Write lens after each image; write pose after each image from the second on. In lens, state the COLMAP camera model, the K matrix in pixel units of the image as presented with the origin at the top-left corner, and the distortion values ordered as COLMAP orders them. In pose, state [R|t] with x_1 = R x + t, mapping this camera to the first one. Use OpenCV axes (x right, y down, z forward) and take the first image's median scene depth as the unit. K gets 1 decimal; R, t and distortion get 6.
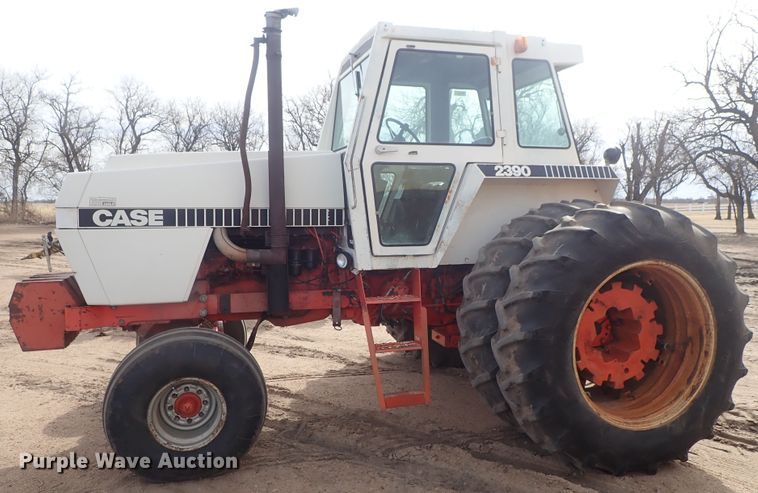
lens RADIAL K [[487.8, 0, 344.4], [0, 487.8, 246.2], [0, 0, 1]] dist [0.037927, 0.001735]
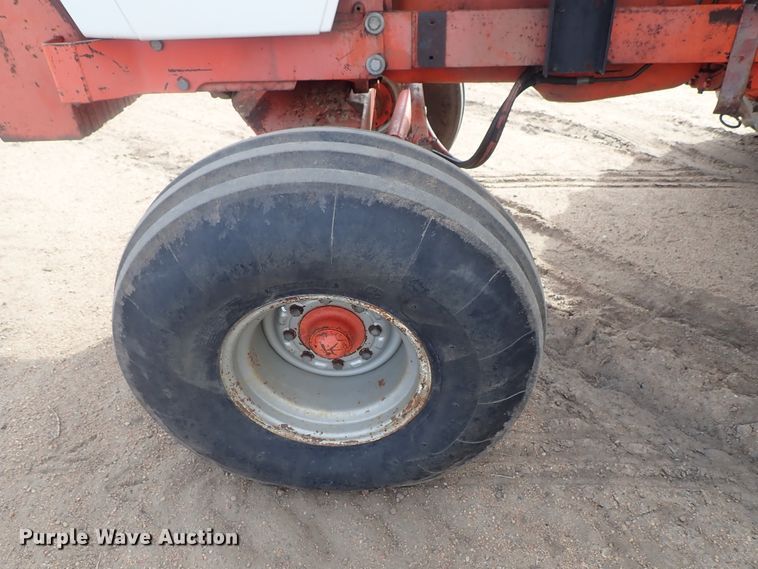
lens RADIAL K [[566.1, 0, 368.3], [0, 566.1, 283.1], [0, 0, 1]] dist [0.000826, -0.008081]
pose [[0.948341, 0.148649, -0.280272, -0.145563], [0.016016, 0.859878, 0.510249, 0.057292], [0.316848, -0.488379, 0.813077, 0.560638]]
